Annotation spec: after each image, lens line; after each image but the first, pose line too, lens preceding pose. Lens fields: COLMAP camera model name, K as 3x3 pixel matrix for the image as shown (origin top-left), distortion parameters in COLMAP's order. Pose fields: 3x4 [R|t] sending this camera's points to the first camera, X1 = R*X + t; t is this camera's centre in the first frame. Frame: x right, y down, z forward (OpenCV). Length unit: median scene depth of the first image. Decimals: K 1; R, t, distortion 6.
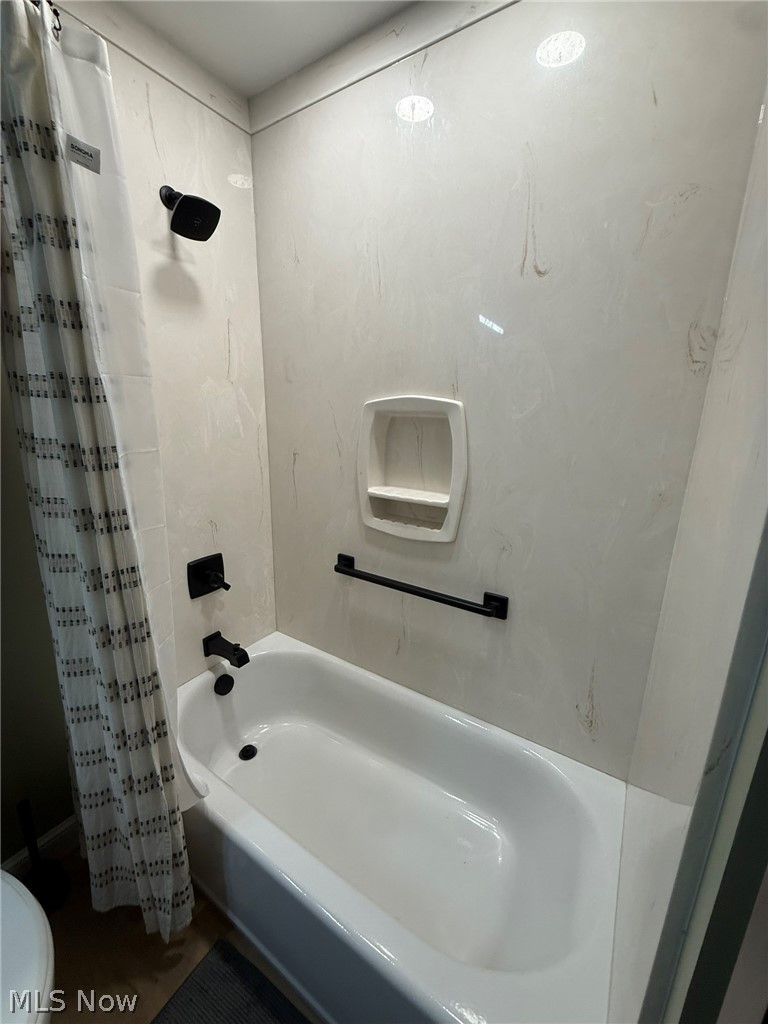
lens RADIAL K [[406.6, 0, 384.7], [0, 406.6, 508.9], [0, 0, 1]] dist [-0.000548, -0.000125]
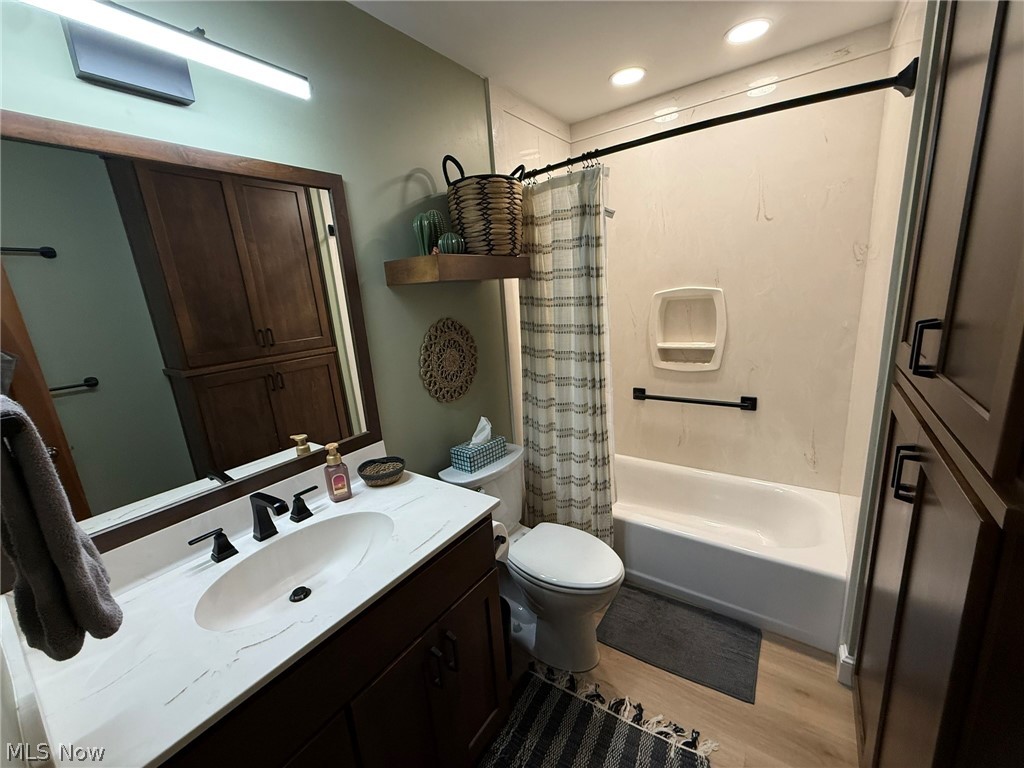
lens RADIAL K [[406.6, 0, 509.6], [0, 406.6, 382.5], [0, 0, 1]] dist [-0.000548, -0.000125]
pose [[0.995104, -0.078248, -0.060377, -0.622543], [0.077057, 0.996788, -0.021803, 0.108219], [0.061889, 0.017044, 0.997938, -0.782256]]
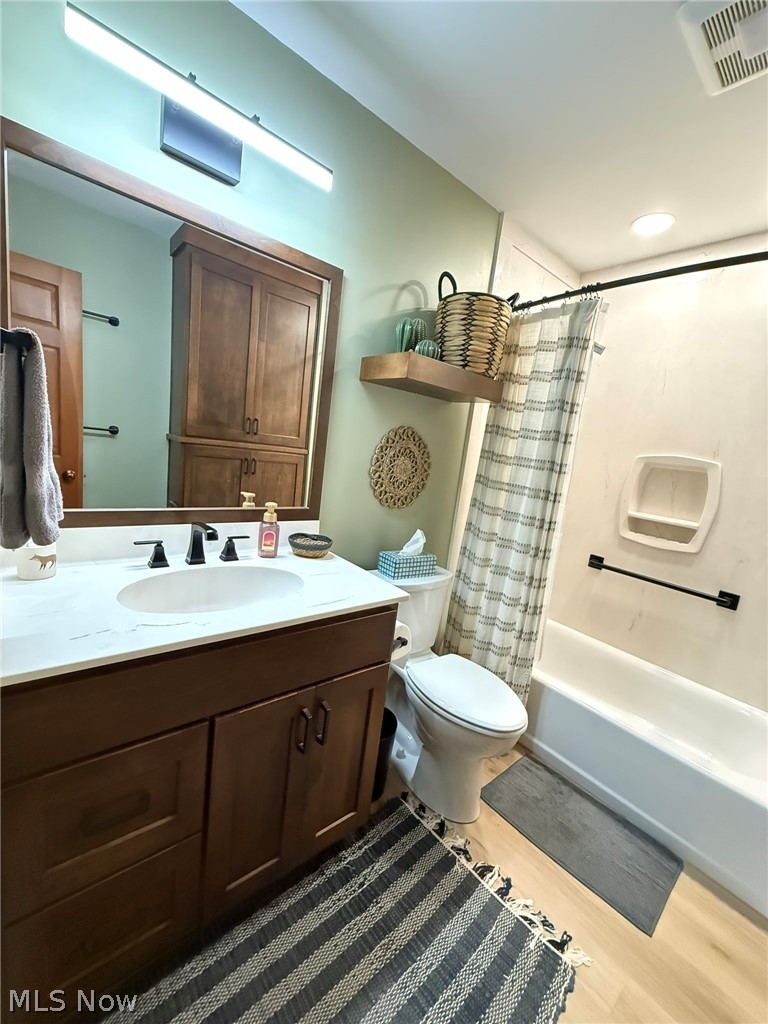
lens RADIAL K [[406.6, 0, 384.6], [0, 406.6, 507.9], [0, 0, 1]] dist [-0.000548, -0.000125]
pose [[0.951161, 0.147453, -0.271202, -0.556278], [-0.175761, 0.980919, -0.083104, 0.249213], [0.253773, 0.126712, 0.958928, -0.762253]]
